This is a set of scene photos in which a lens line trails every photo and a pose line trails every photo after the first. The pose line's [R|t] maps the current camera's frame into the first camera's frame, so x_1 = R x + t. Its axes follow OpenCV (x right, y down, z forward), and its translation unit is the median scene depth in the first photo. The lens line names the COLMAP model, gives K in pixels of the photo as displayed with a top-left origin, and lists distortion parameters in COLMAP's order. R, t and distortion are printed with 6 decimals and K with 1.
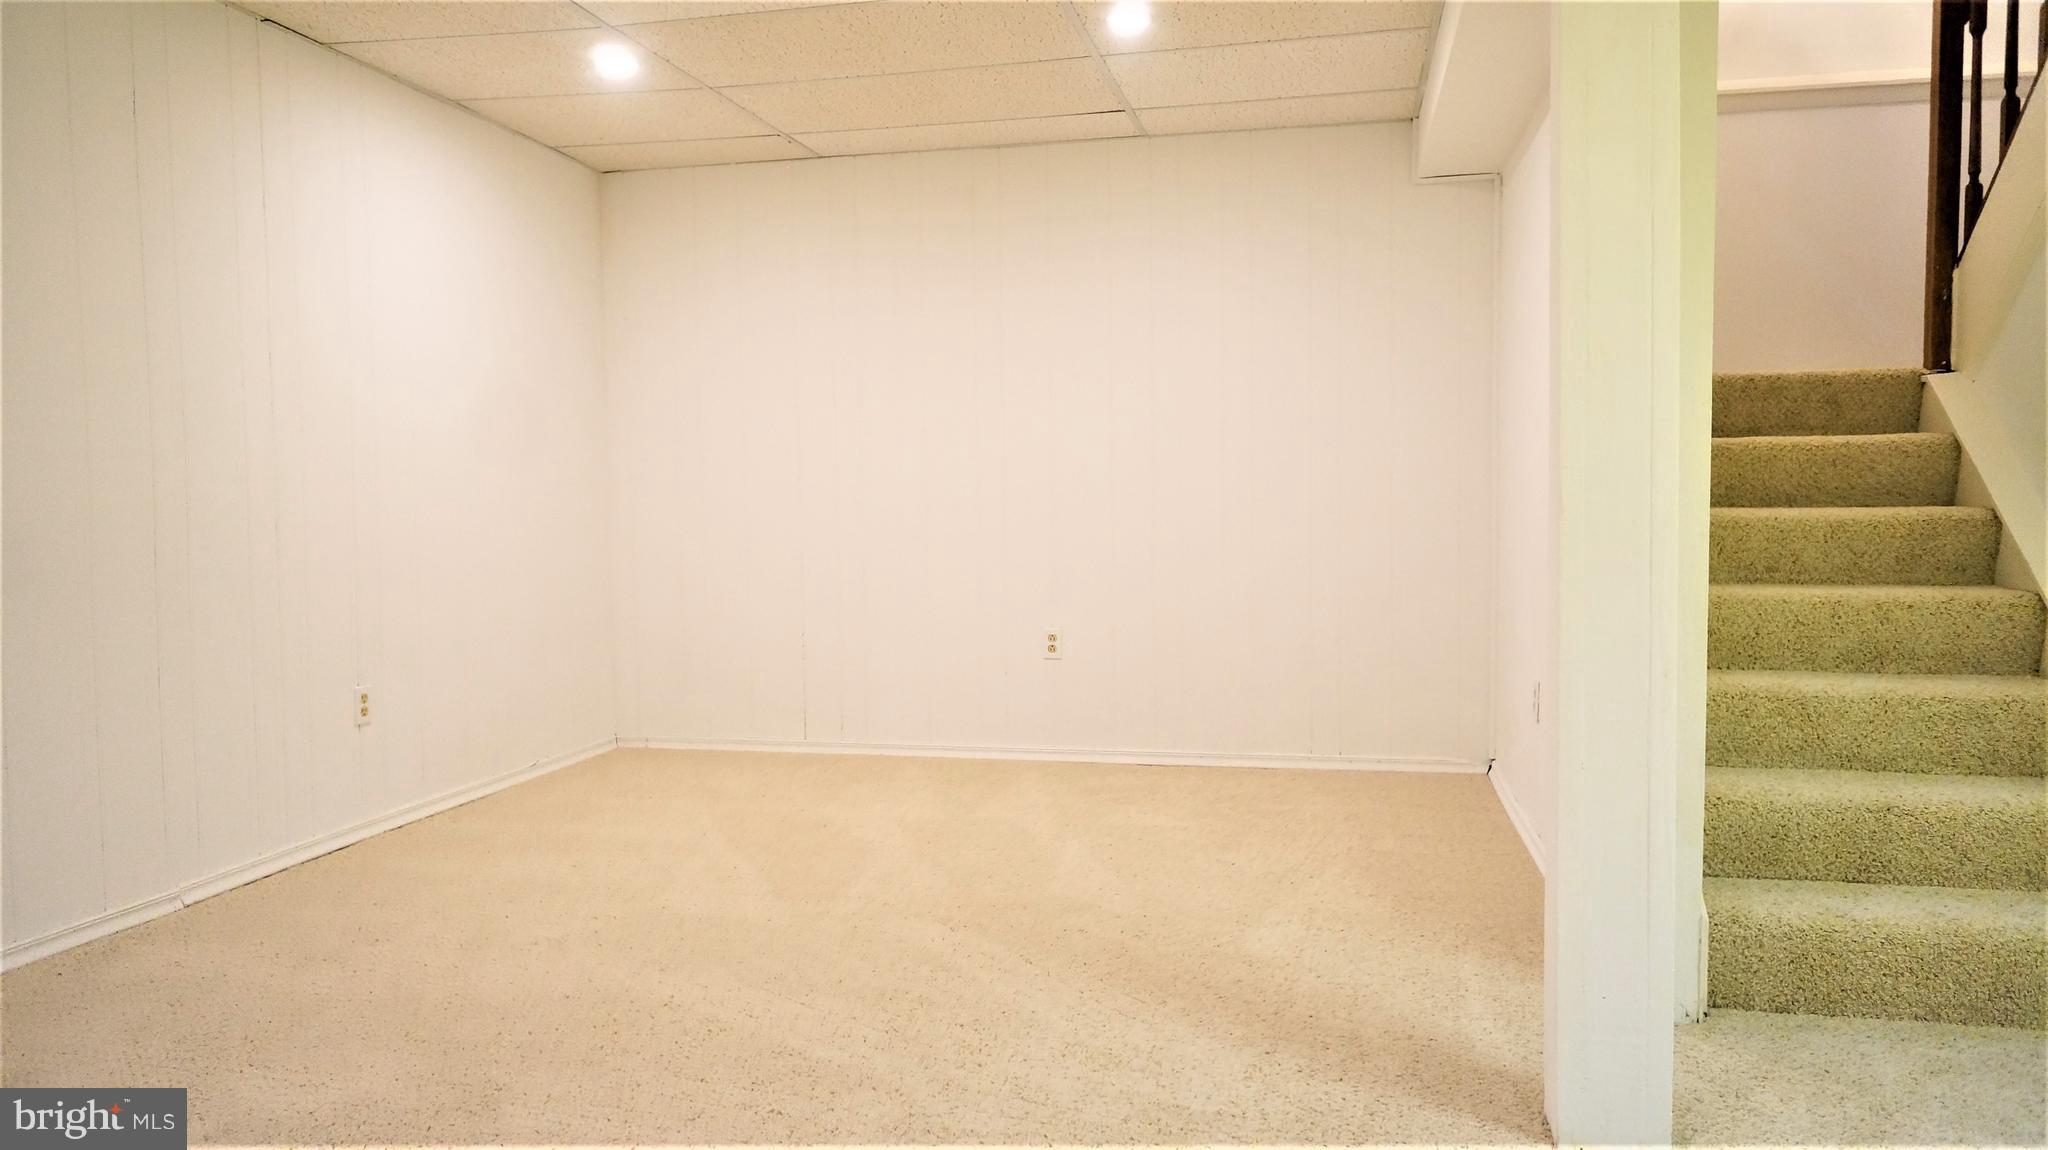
lens RADIAL K [[1401.3, 0, 1024.4], [0, 1401.3, 571.6], [0, 0, 1]] dist [0.001224, 0.001875]
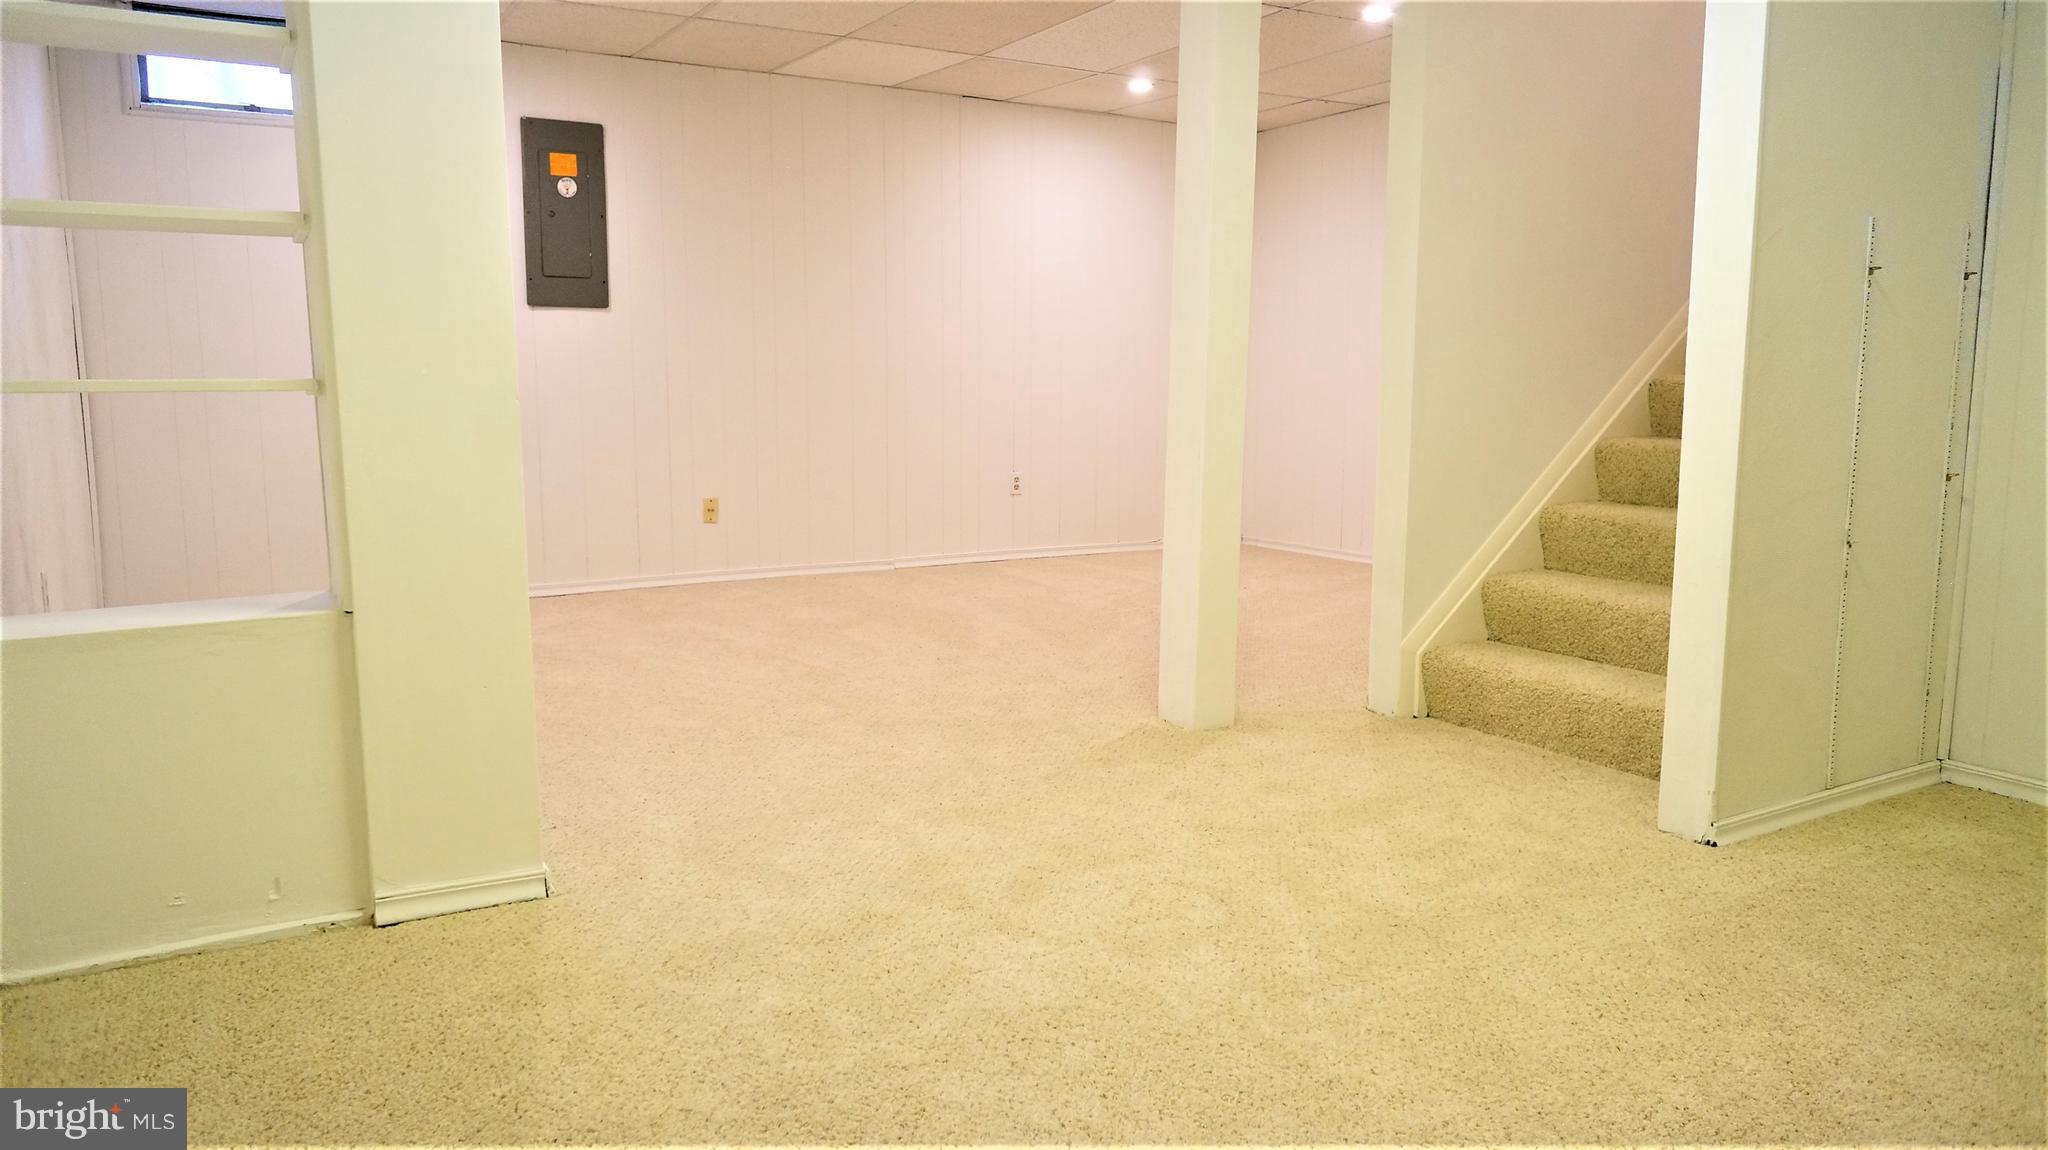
lens RADIAL K [[1401.3, 0, 1025.2], [0, 1401.3, 574.1], [0, 0, 1]] dist [0.001224, 0.001875]
pose [[0.691136, 0.114021, -0.713674, 1.190601], [-0.048526, 0.992569, 0.111585, 0.018031], [0.721094, -0.042488, 0.691533, -0.306729]]
